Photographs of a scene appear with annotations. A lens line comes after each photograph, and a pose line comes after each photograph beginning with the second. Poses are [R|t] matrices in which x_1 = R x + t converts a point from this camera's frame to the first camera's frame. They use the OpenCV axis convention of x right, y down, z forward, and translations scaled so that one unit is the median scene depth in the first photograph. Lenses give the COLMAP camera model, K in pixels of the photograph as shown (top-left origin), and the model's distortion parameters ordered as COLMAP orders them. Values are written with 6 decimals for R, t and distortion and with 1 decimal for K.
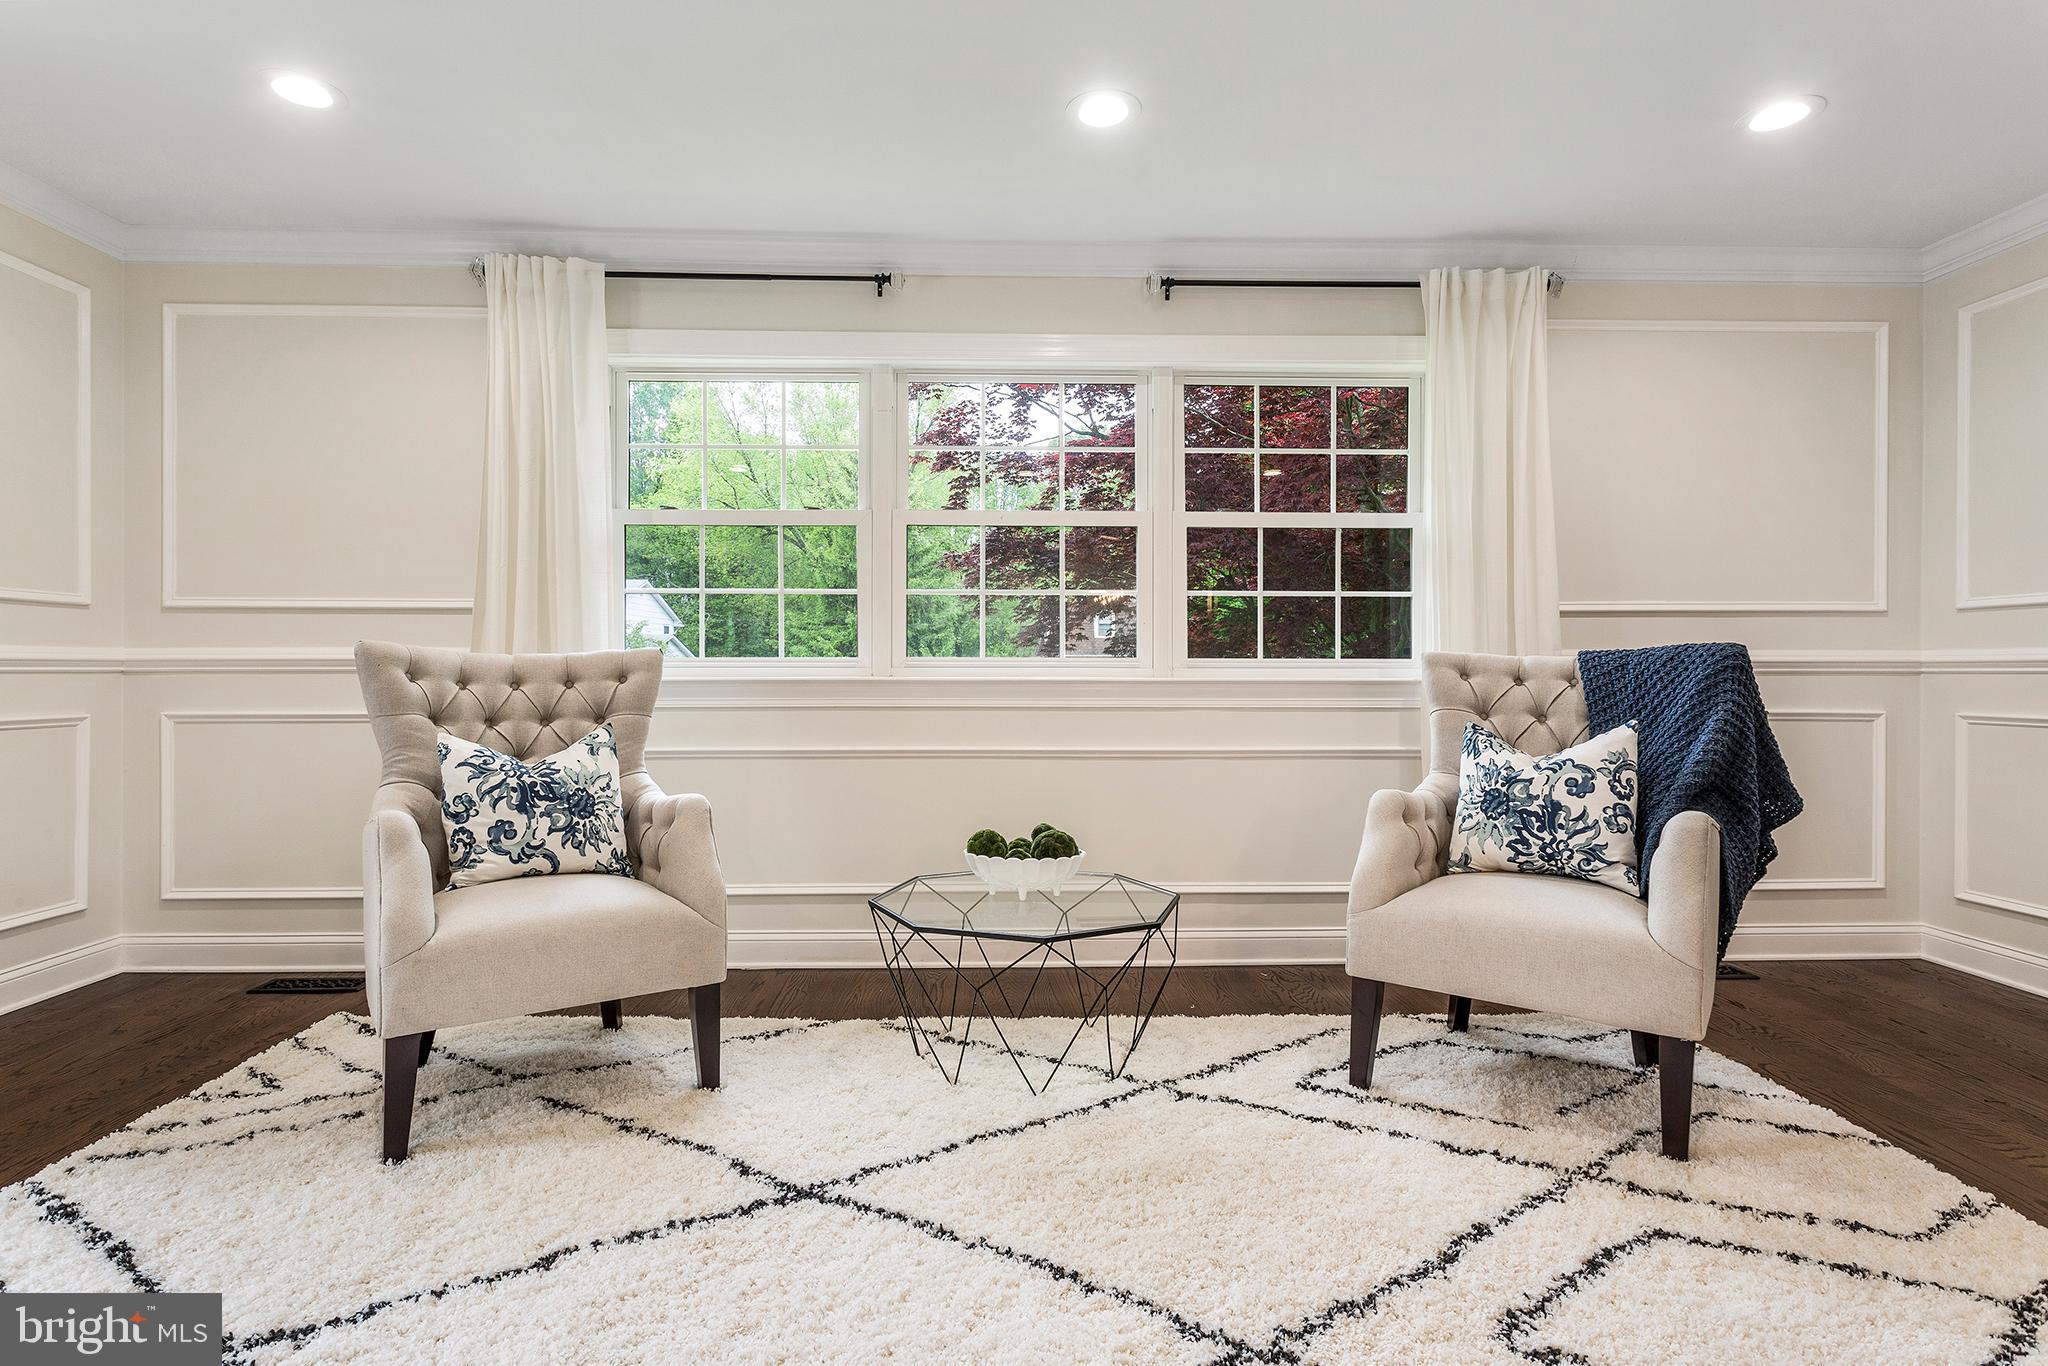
lens RADIAL K [[1035.2, 0, 1025.4], [0, 1035.2, 677.5], [0, 0, 1]] dist [-0.005235, 0.002519]
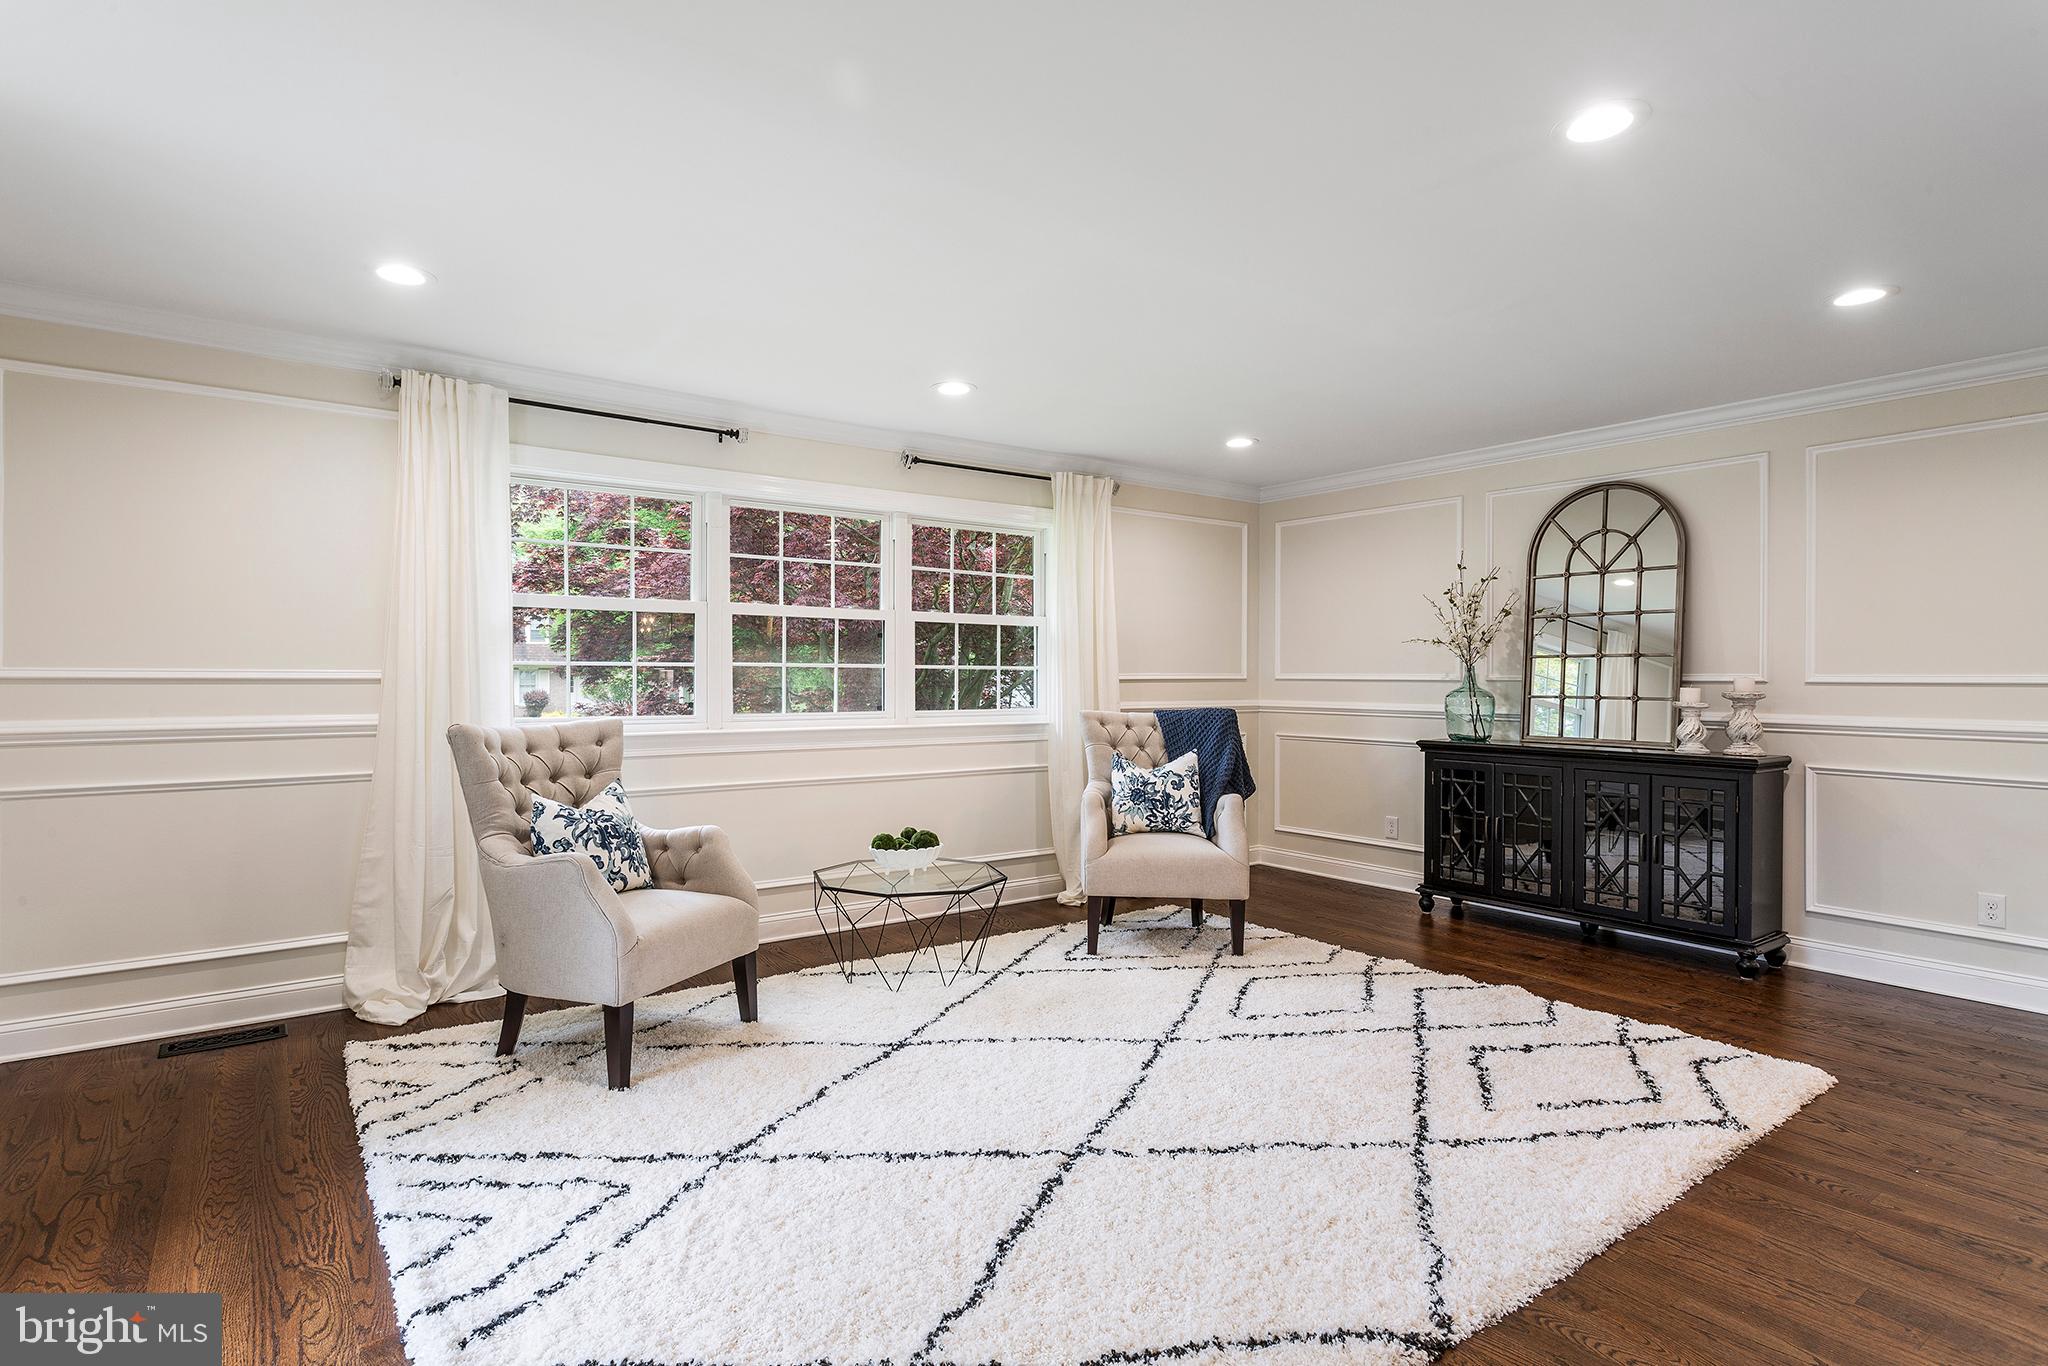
lens RADIAL K [[1035.2, 0, 1020.2], [0, 1035.2, 688.0], [0, 0, 1]] dist [-0.005235, 0.002519]
pose [[0.819925, -0.003787, 0.572458, -0.798311], [-0.001001, 0.999967, 0.008049, -0.089503], [-0.572470, -0.007173, 0.819894, -0.413591]]
